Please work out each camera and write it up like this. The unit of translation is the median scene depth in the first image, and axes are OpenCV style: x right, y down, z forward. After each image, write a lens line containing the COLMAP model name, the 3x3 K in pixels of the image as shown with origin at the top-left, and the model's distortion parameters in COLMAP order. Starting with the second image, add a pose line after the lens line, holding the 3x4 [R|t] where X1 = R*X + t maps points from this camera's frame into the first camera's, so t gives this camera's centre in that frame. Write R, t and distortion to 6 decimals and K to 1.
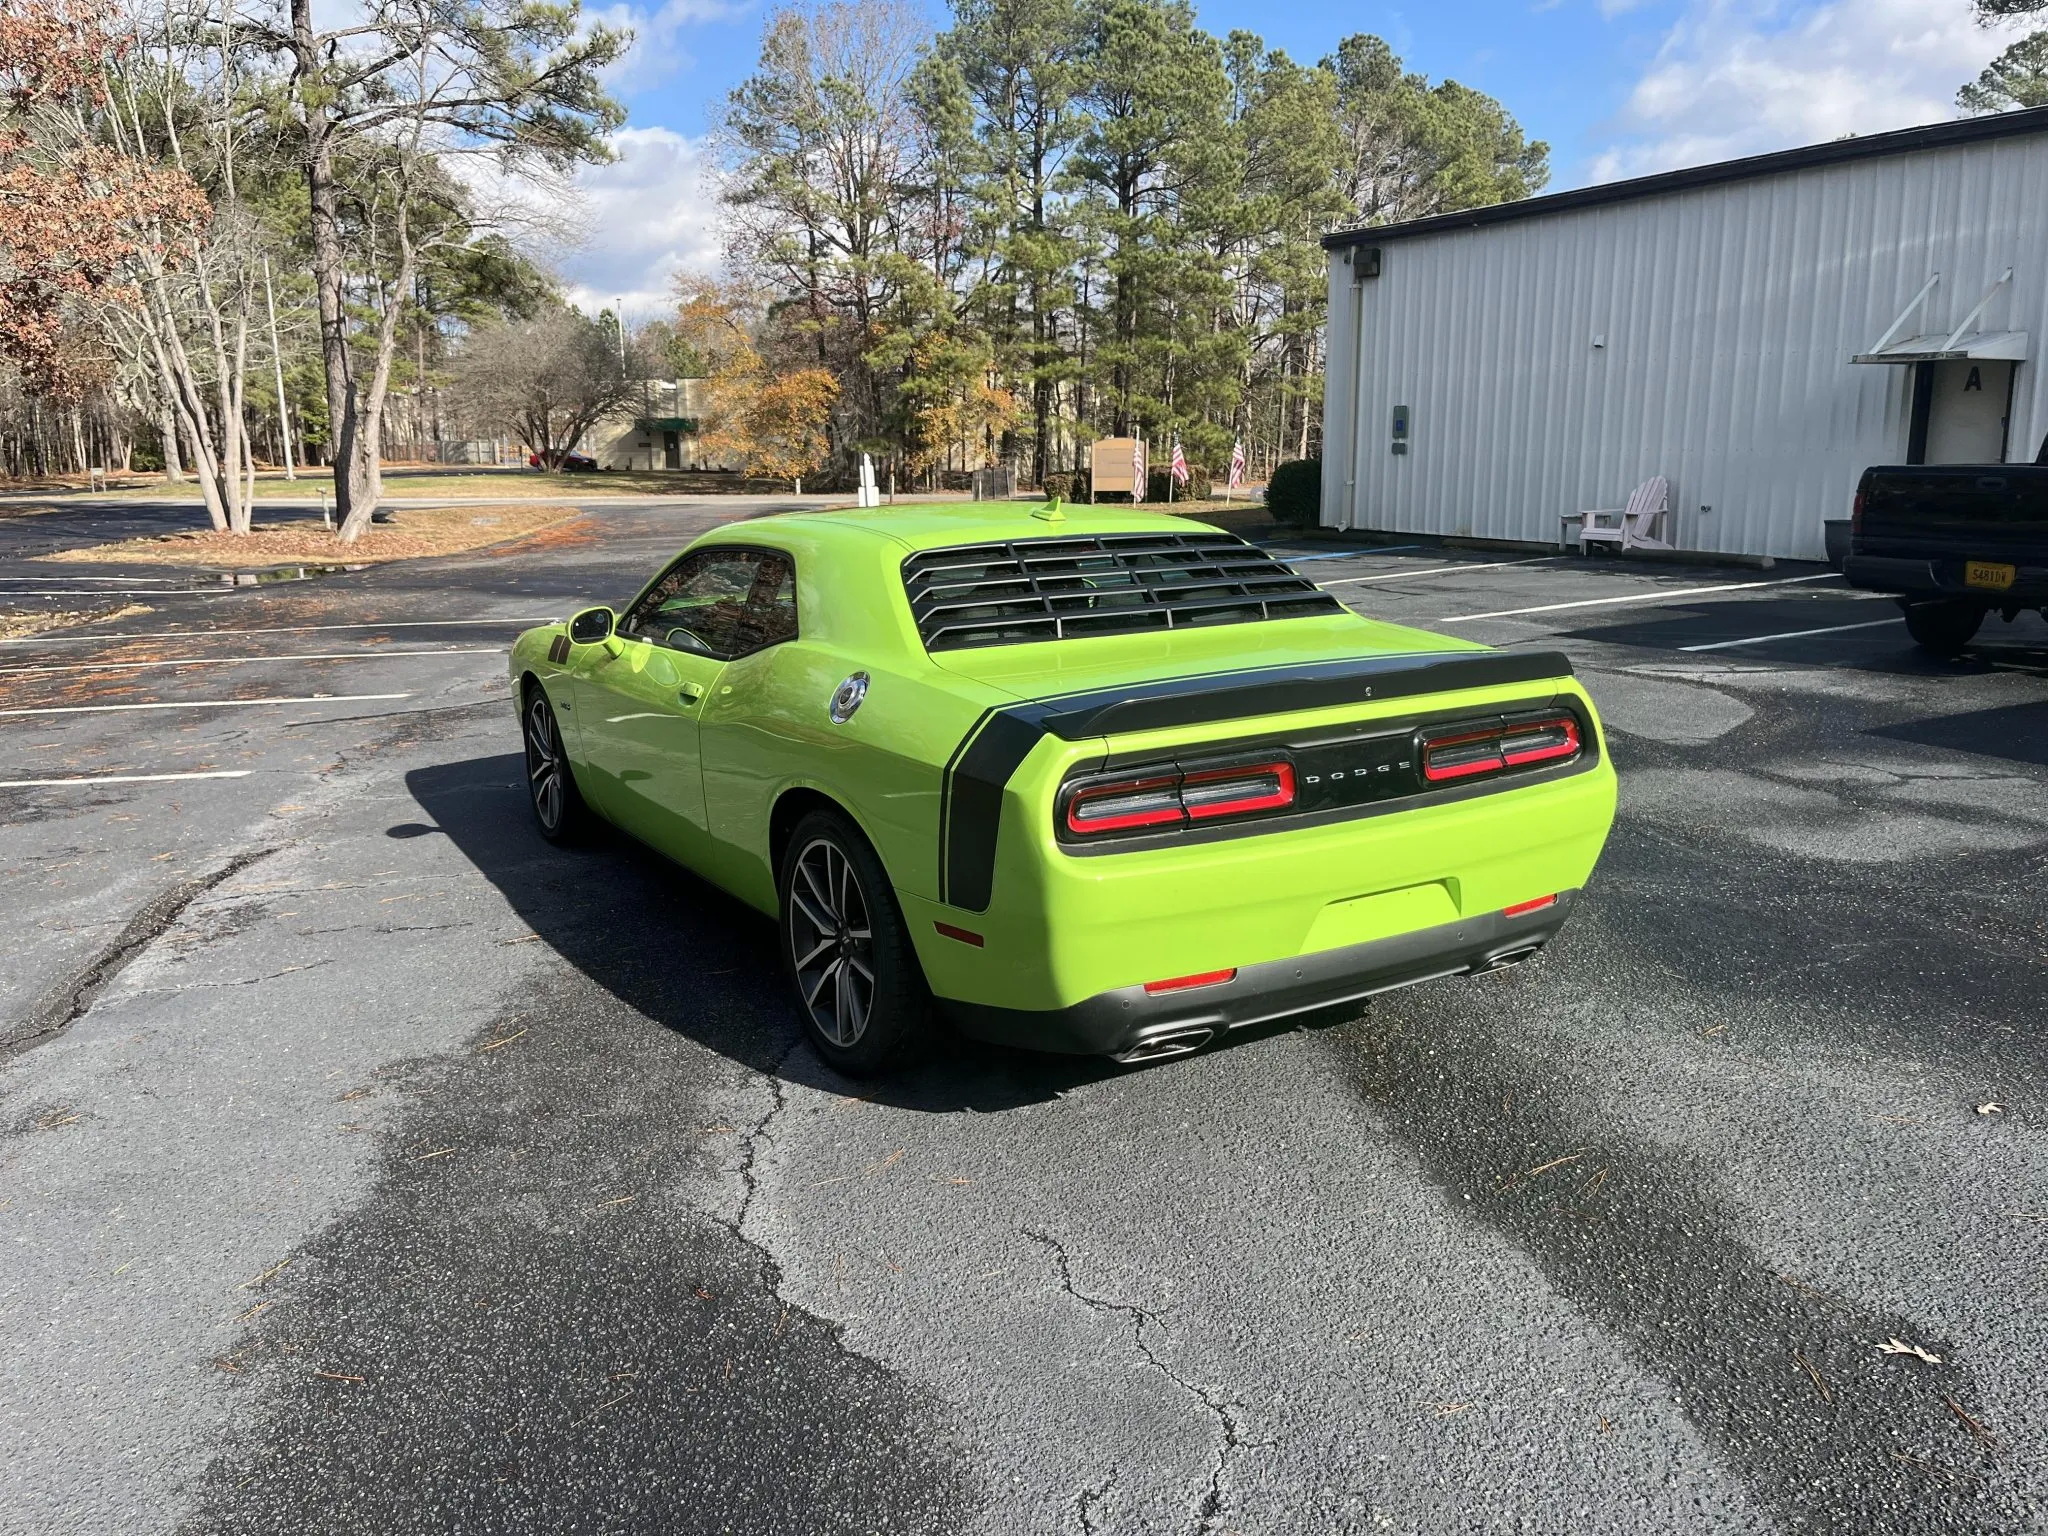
lens RADIAL K [[1675.8, 0, 1022.5], [0, 1675.8, 707.5], [0, 0, 1]] dist [0.102732, -0.171617]
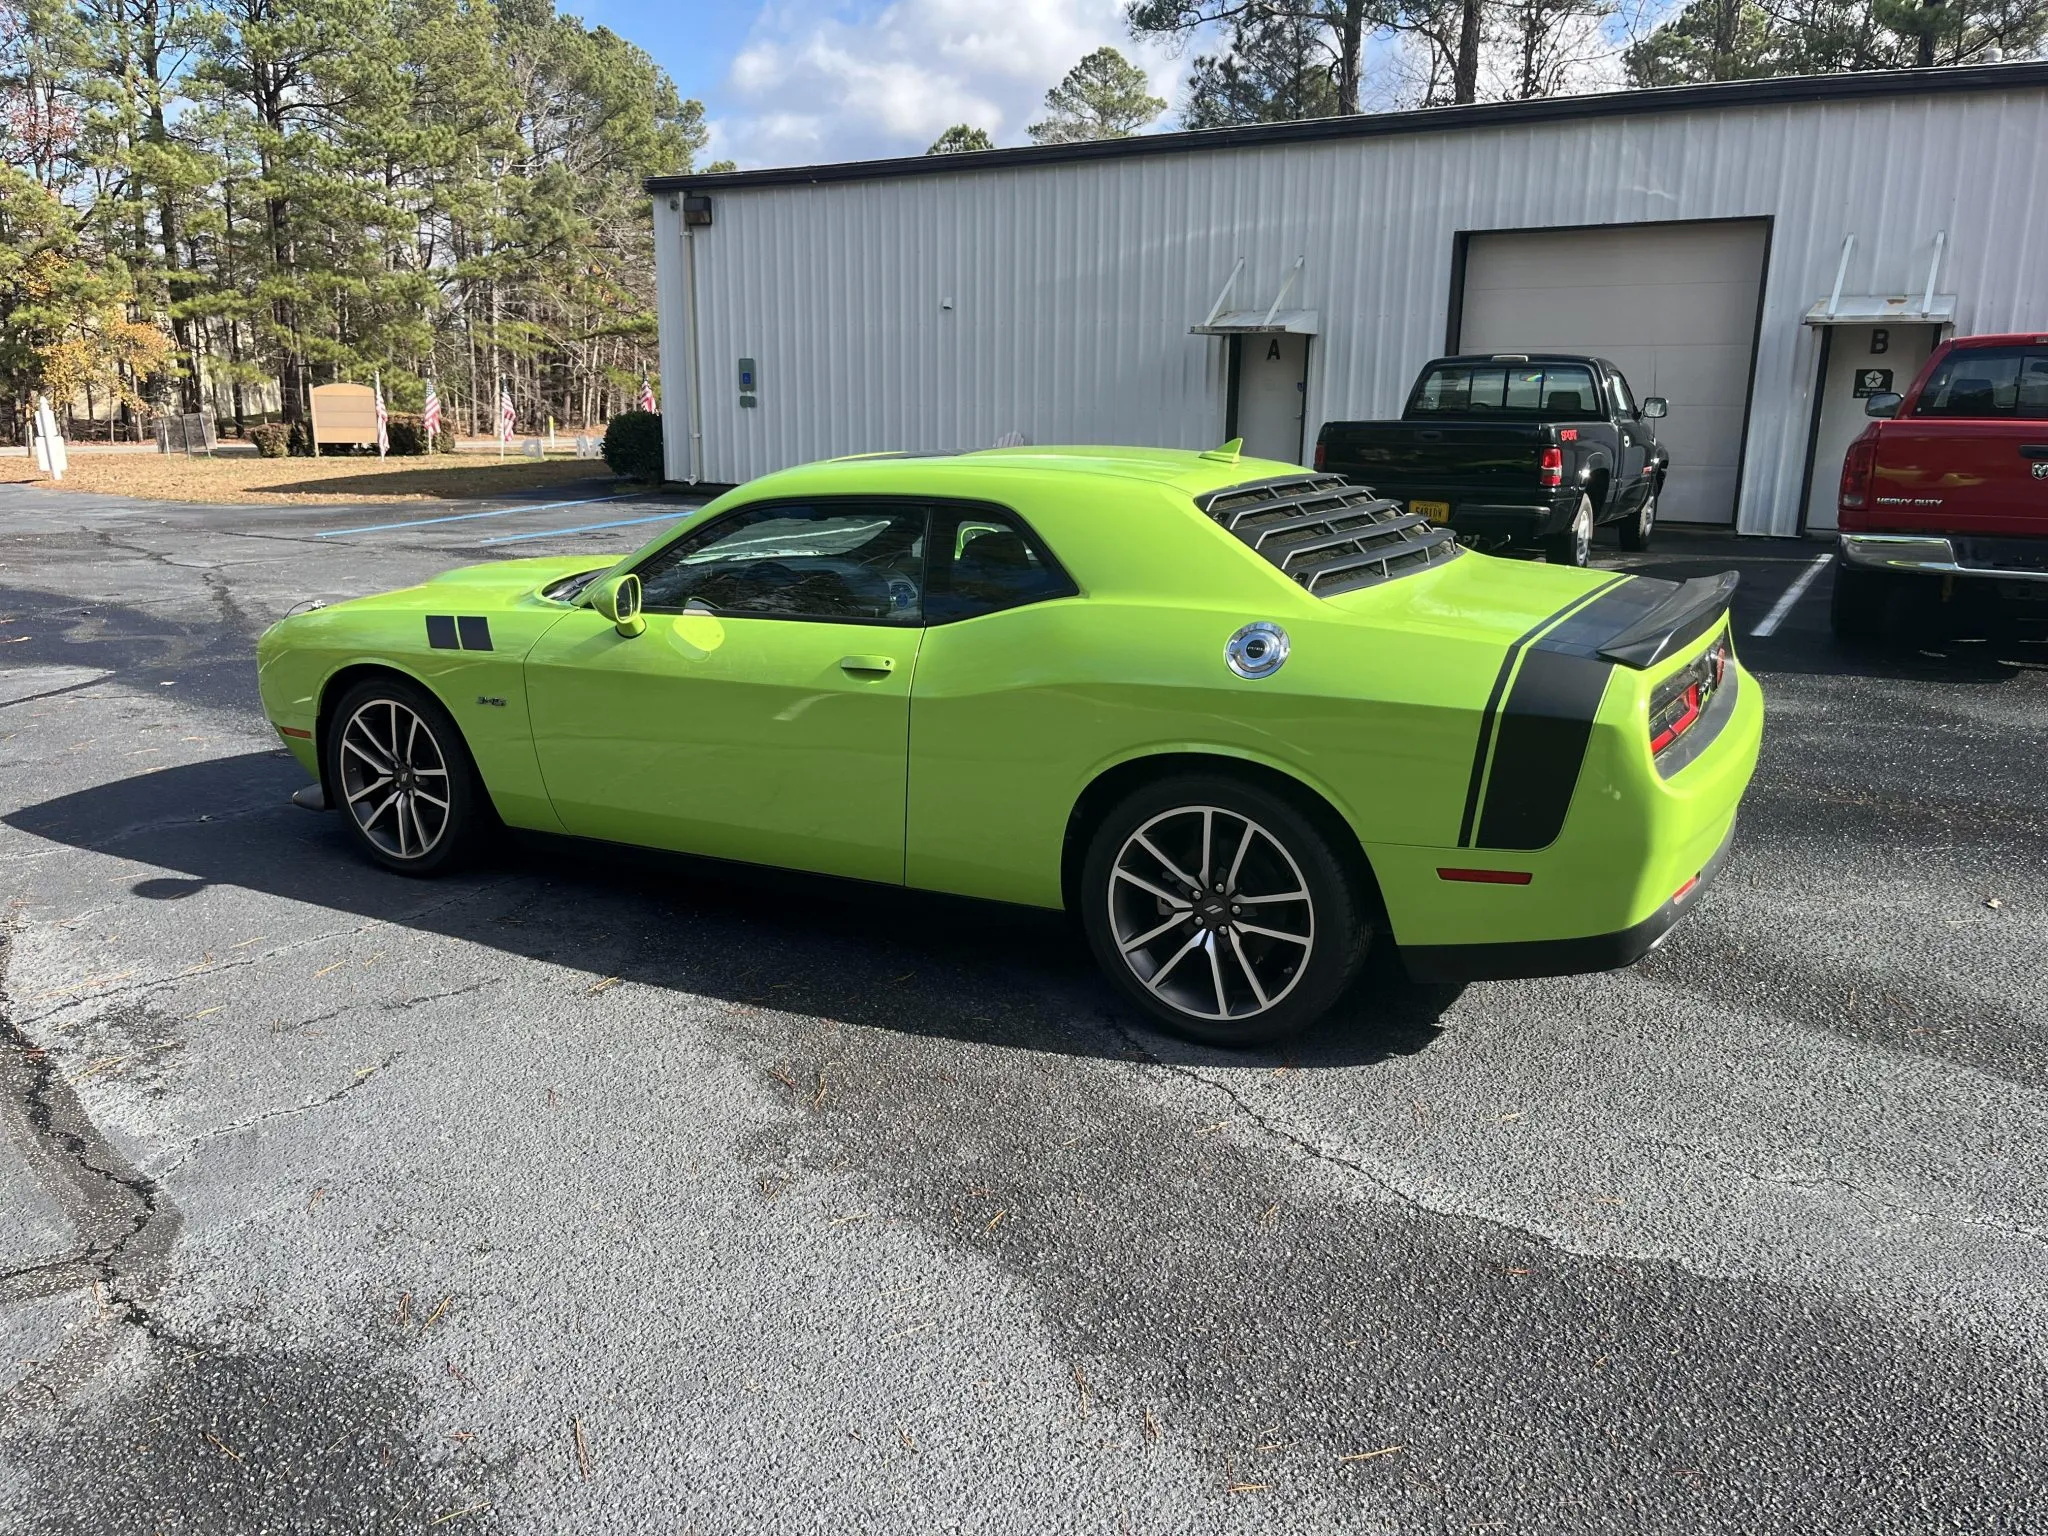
lens RADIAL K [[1653.4, 0, 1040.4], [0, 1653.4, 733.2], [0, 0, 1]] dist [0.095151, -0.145918]
pose [[0.849927, -0.091976, 0.518810, -0.155657], [0.069960, 0.995628, 0.061898, -0.005921], [-0.522235, -0.016313, 0.852646, 0.059865]]
